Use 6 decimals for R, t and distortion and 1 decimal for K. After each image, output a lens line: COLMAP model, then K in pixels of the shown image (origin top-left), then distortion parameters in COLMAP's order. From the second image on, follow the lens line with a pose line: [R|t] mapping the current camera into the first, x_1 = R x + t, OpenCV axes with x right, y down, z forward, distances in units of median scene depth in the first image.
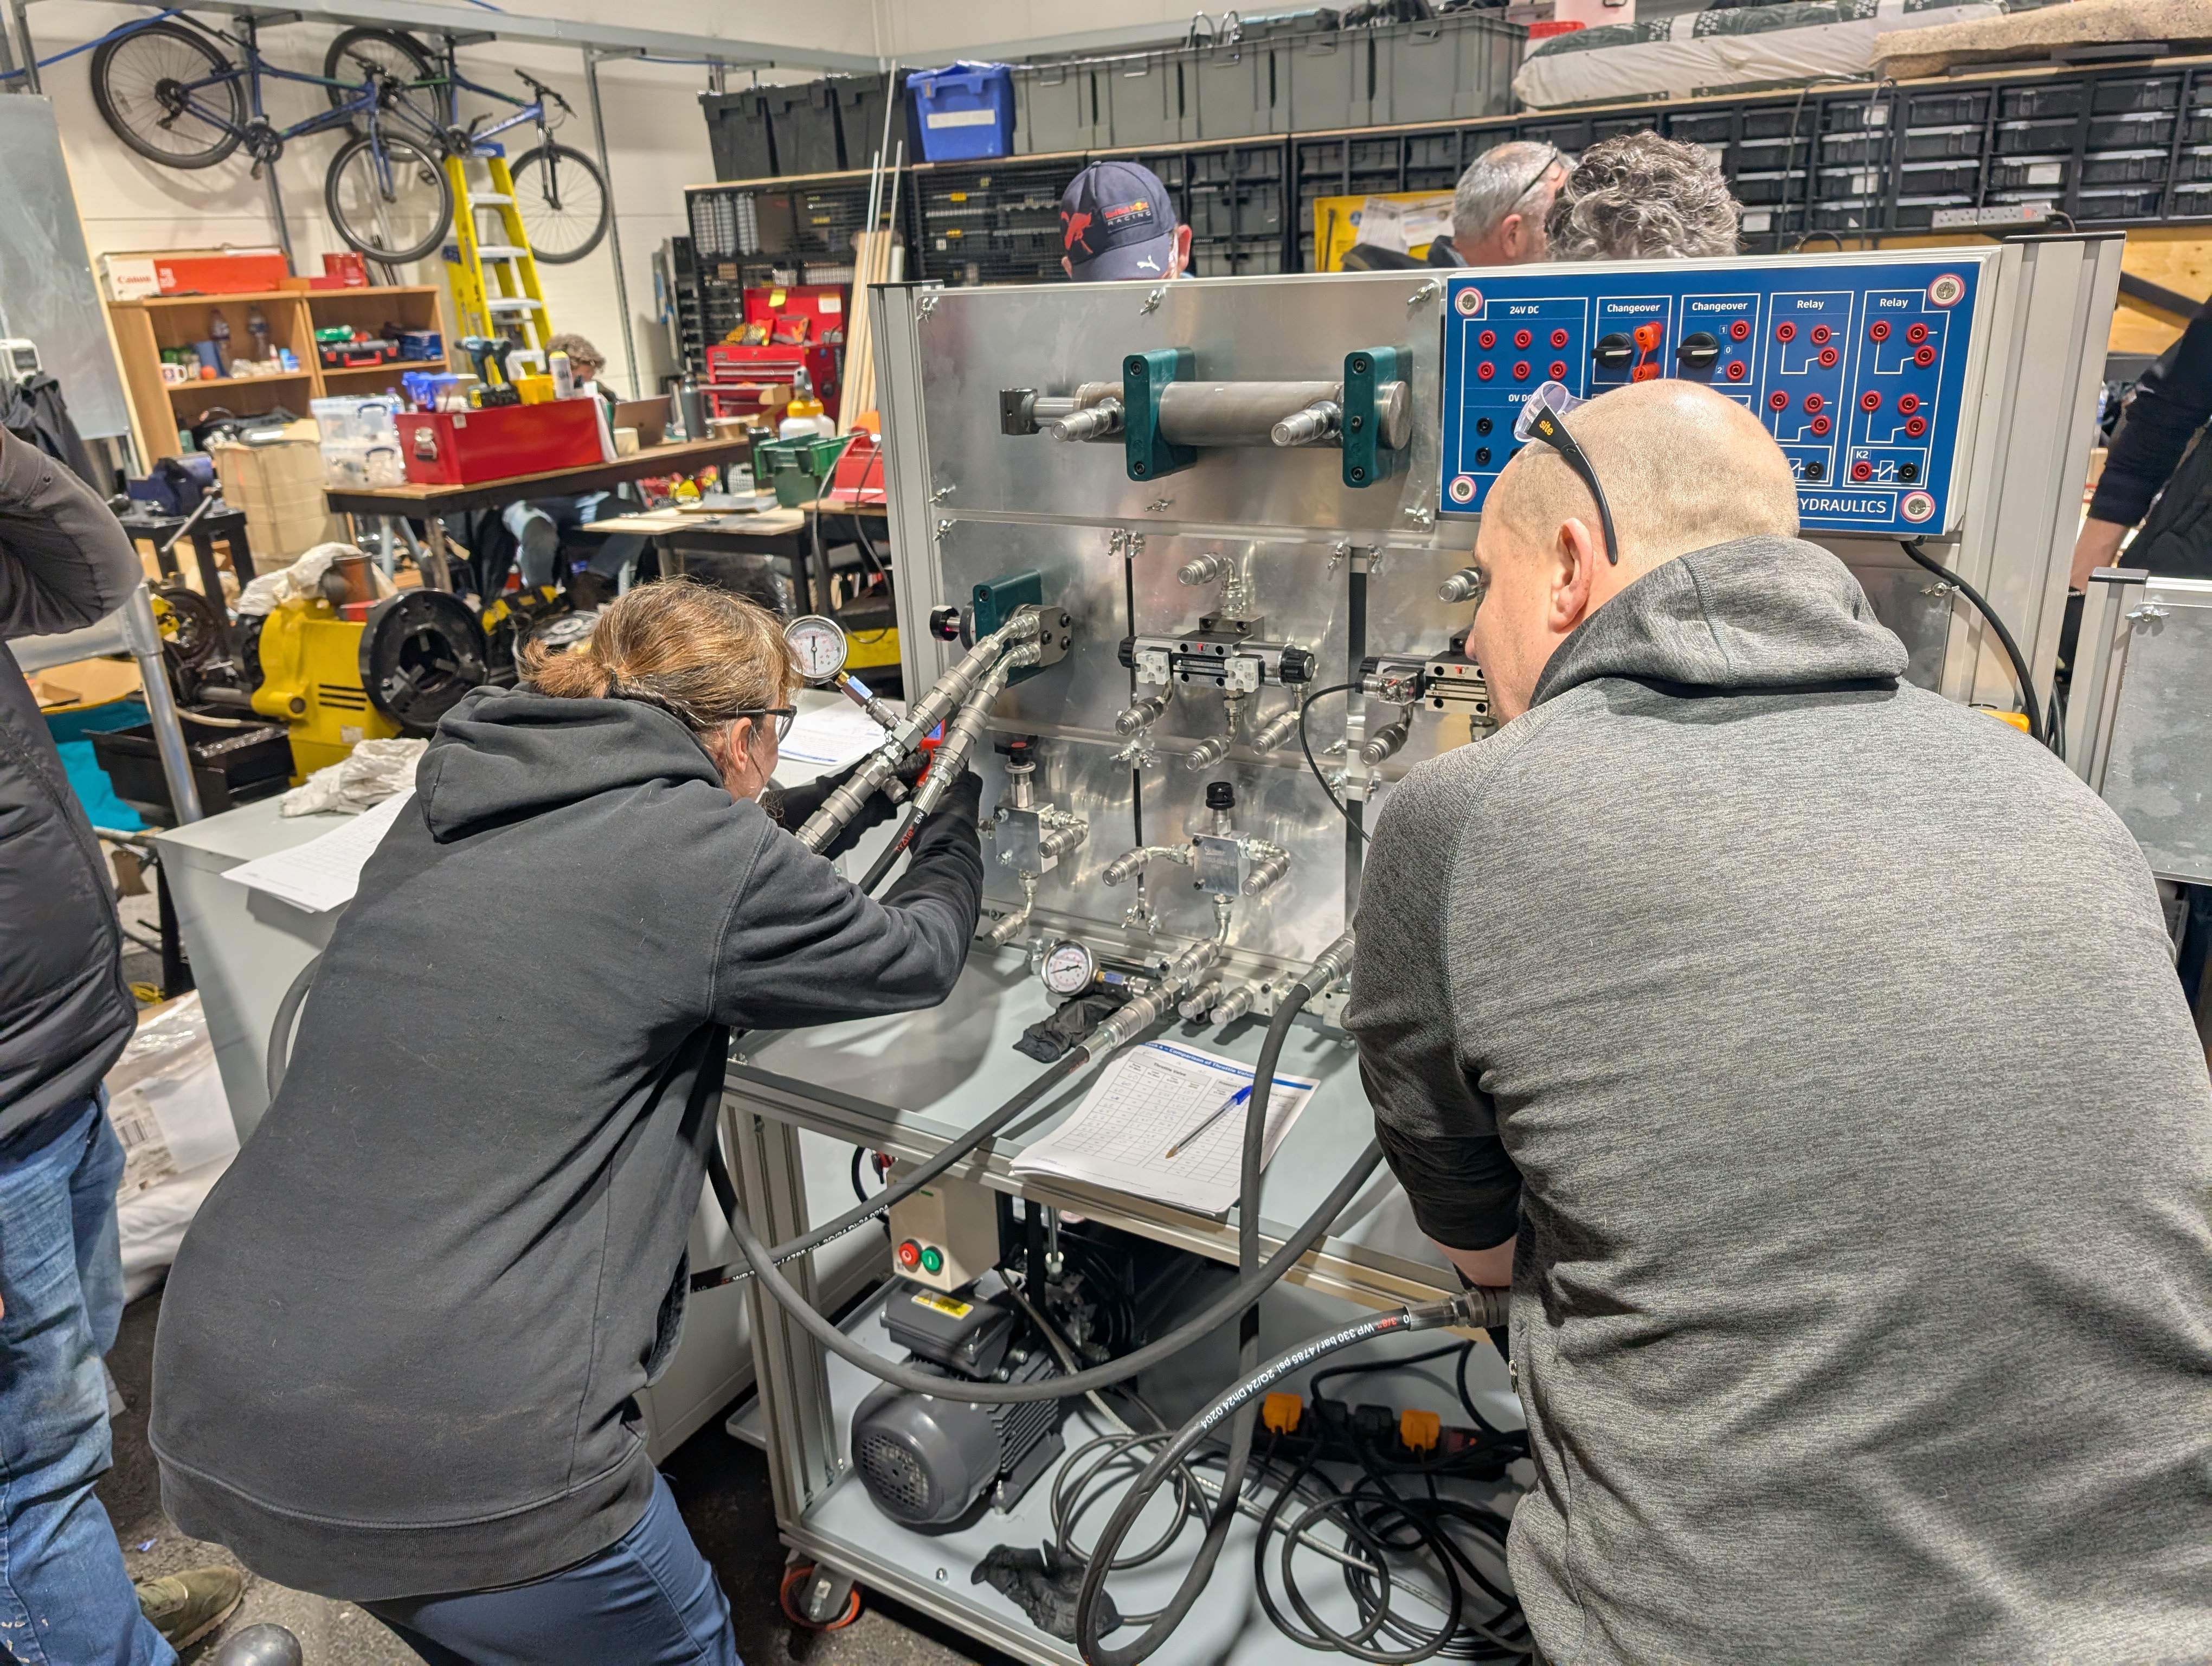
lens RADIAL K [[1590.4, 0, 1093.0], [0, 1590.4, 835.7], [0, 0, 1]] dist [0.021901, -0.009520]
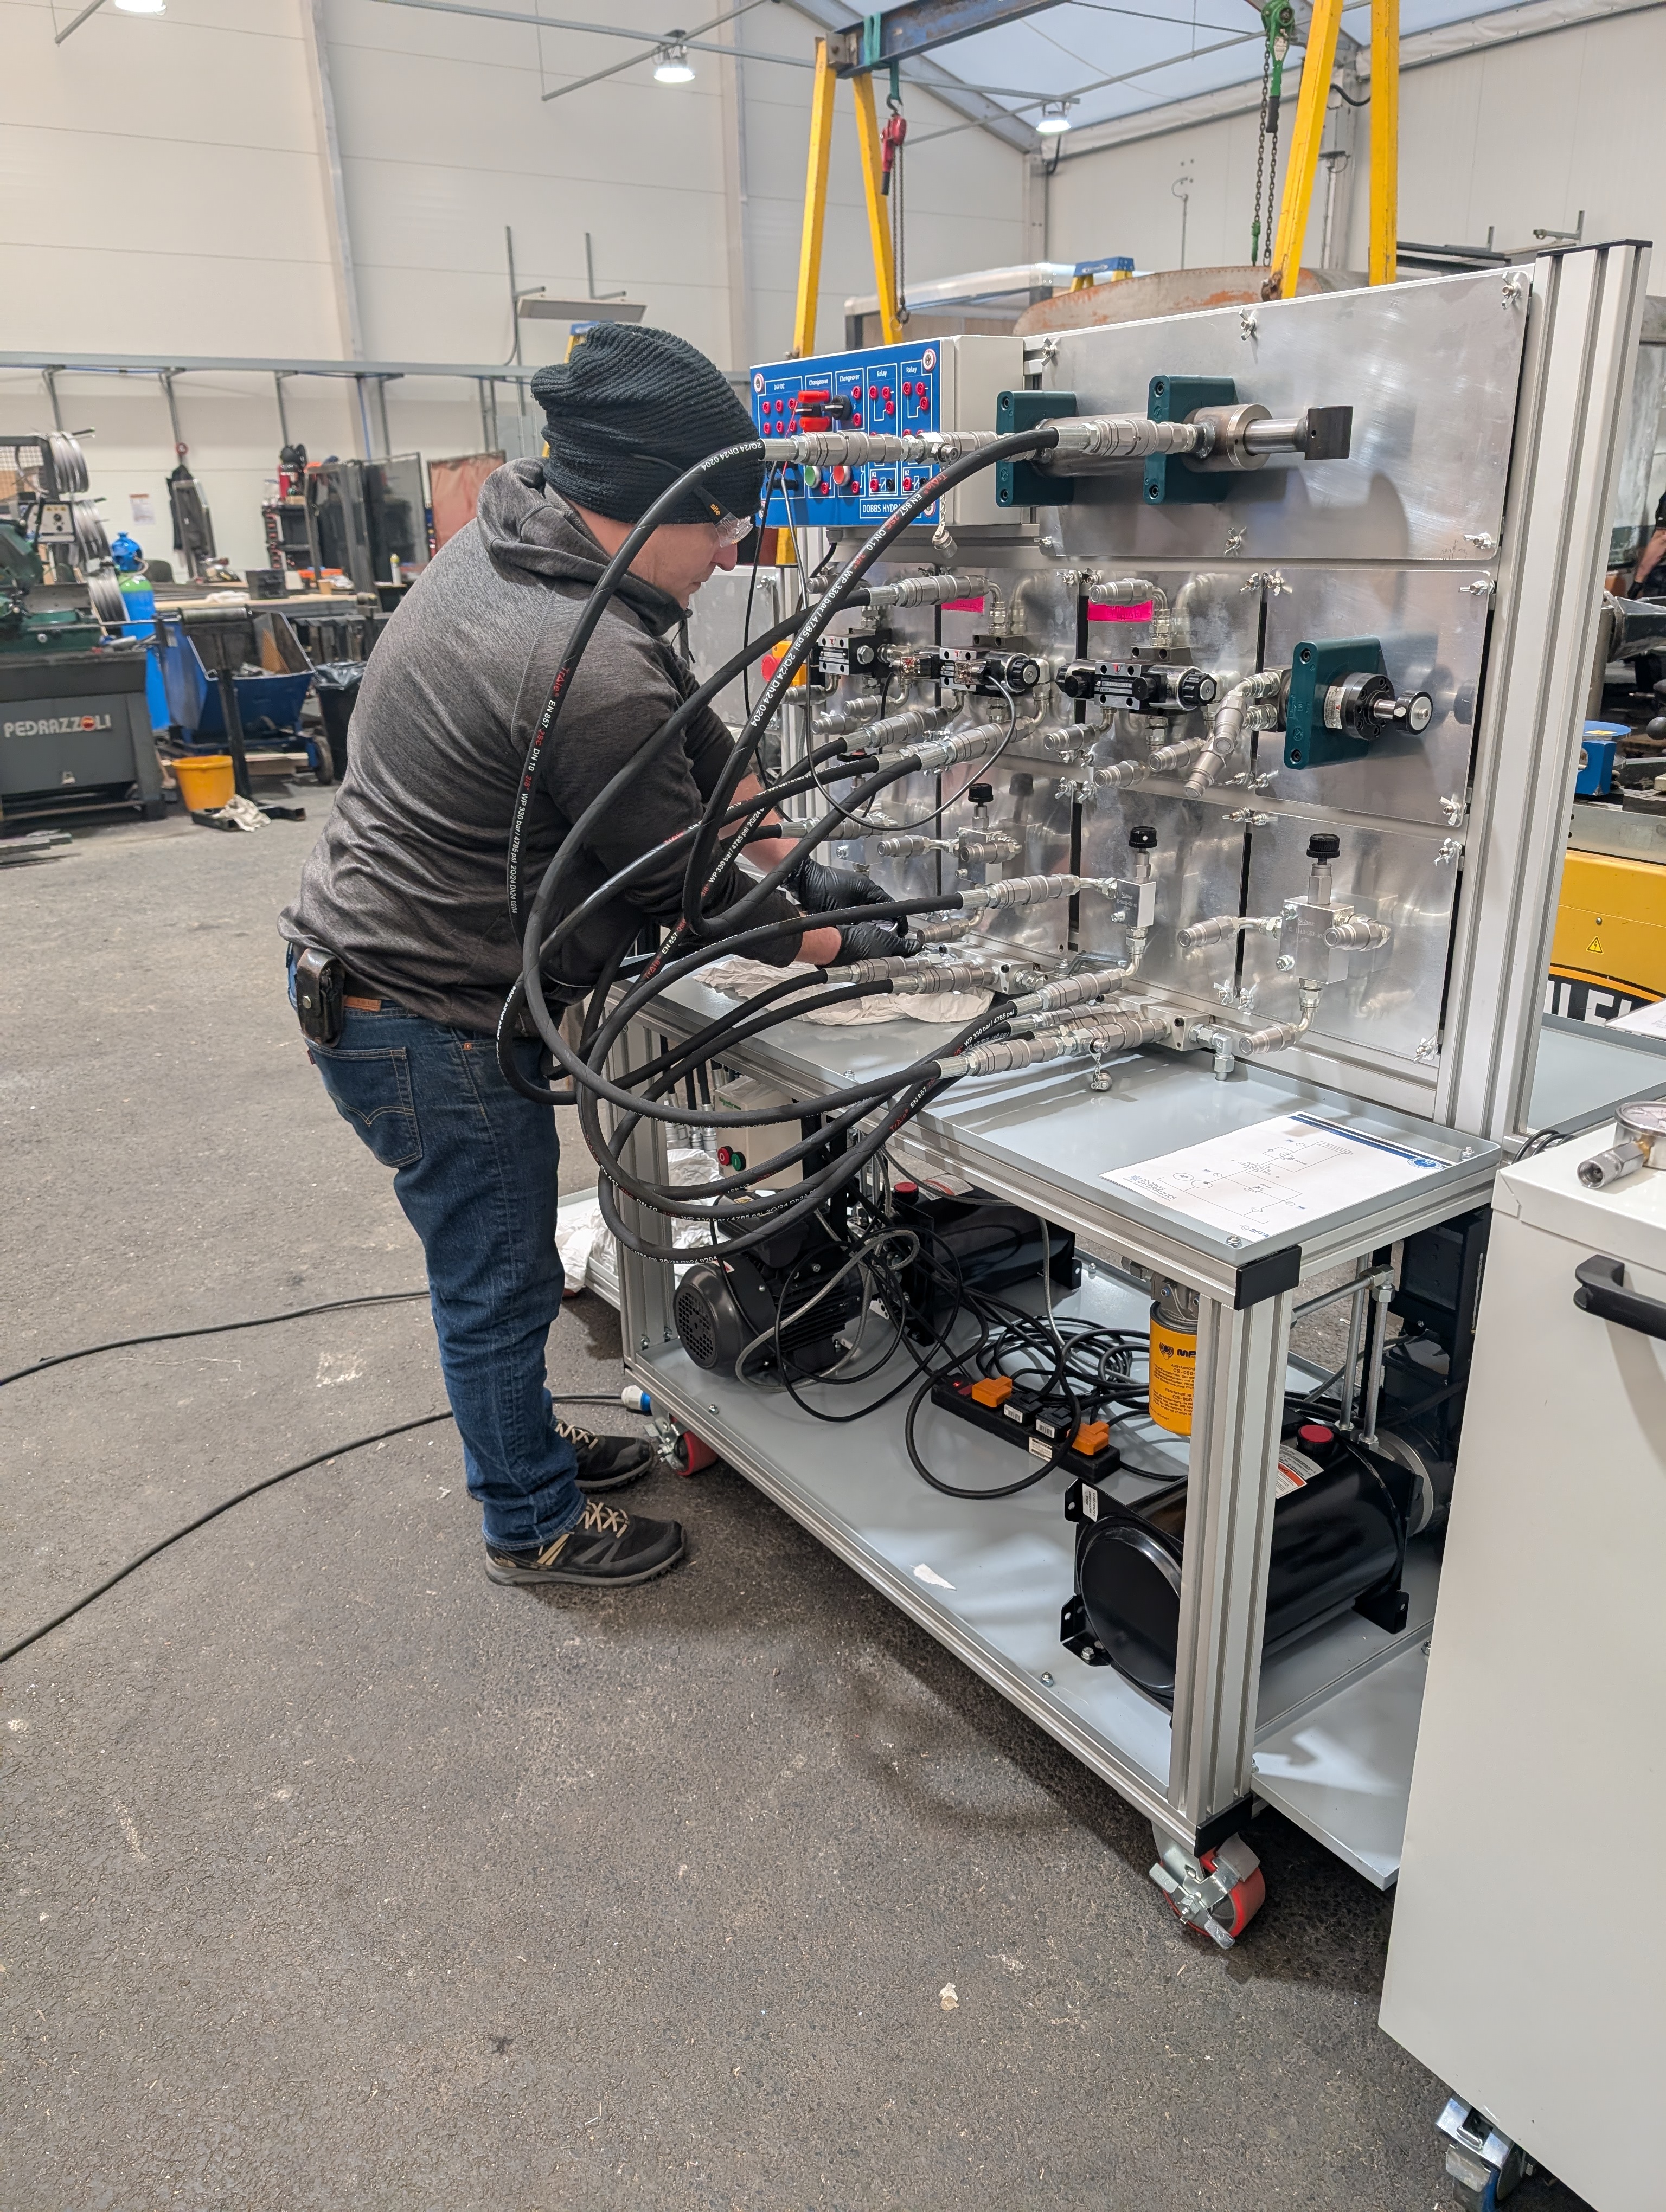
lens RADIAL K [[1610.0, 0, 801.0], [0, 1610.0, 1134.7], [0, 0, 1]] dist [0.007888, -0.007074]
pose [[0.917389, 0.161091, -0.363932, 0.200054], [-0.147445, 0.986921, 0.065176, 0.058150], [0.369671, -0.006132, 0.929143, -0.092955]]
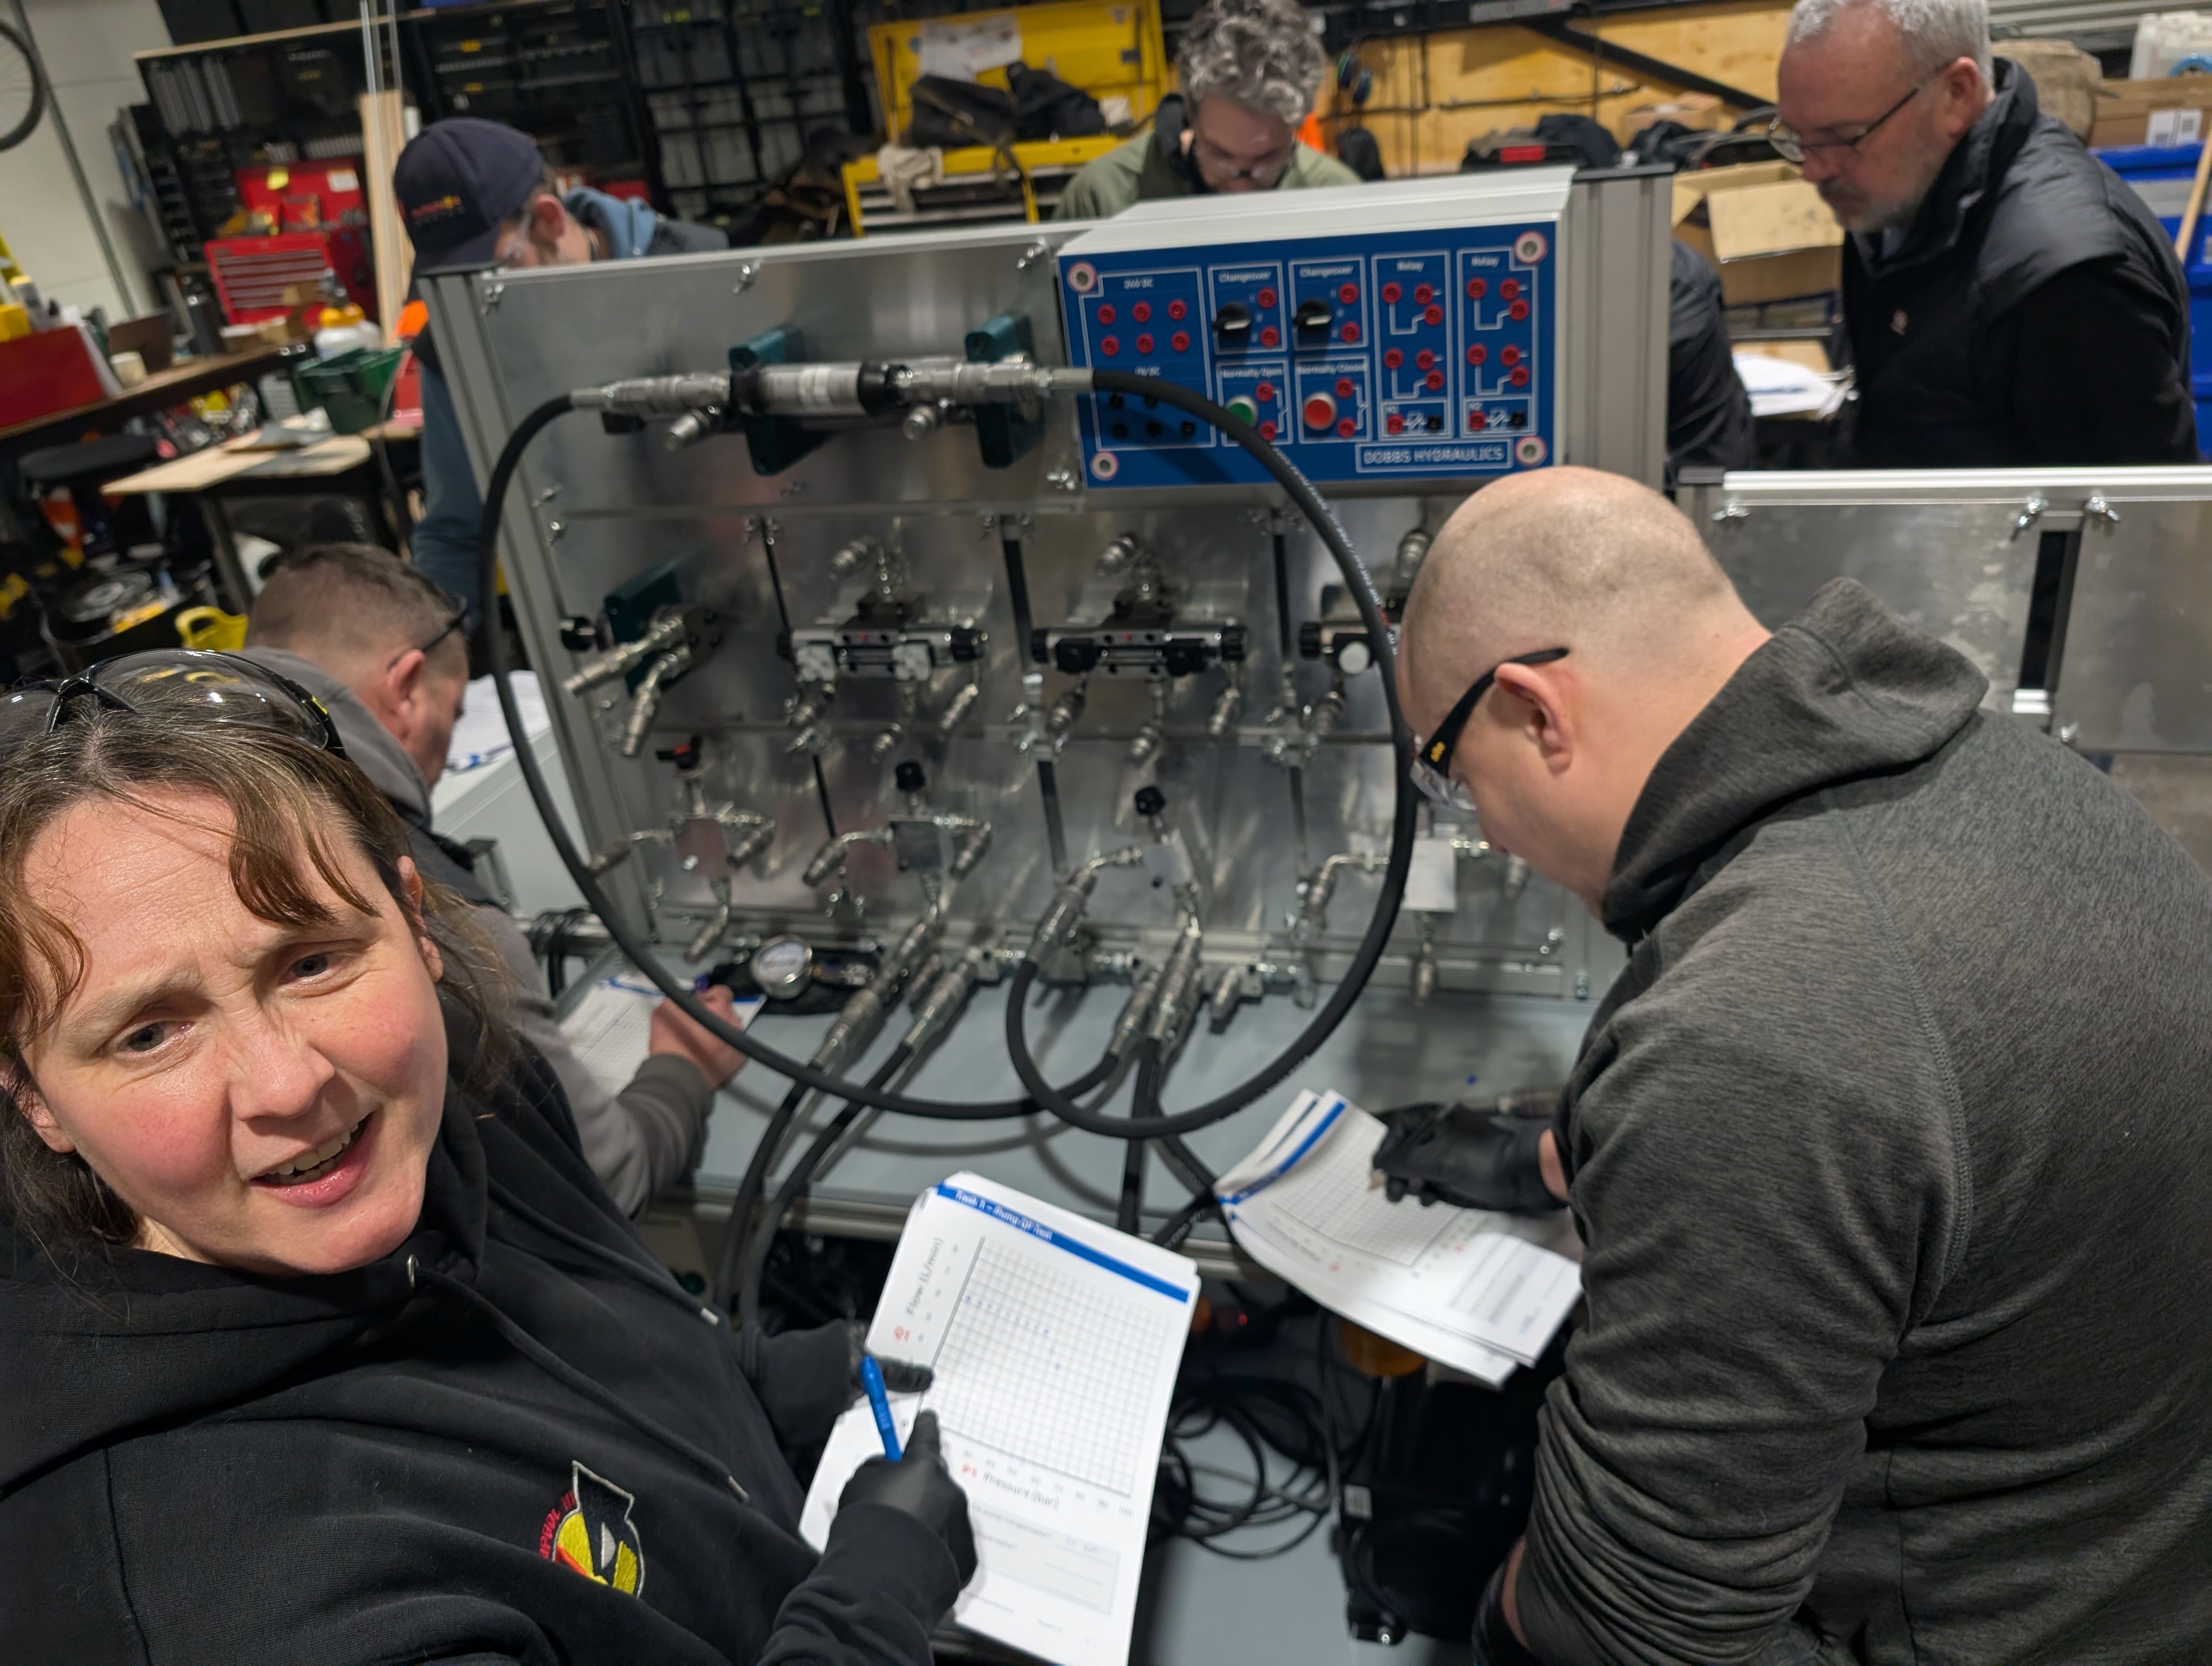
lens RADIAL K [[1610.1, 0, 1127.8], [0, 1610.1, 825.1], [0, 0, 1]] dist [0.006065, -0.004152]
pose [[0.960346, -0.180284, 0.212683, -0.001686], [0.157807, 0.980341, 0.118441, -0.024658], [-0.229855, -0.080181, 0.969916, 0.002243]]
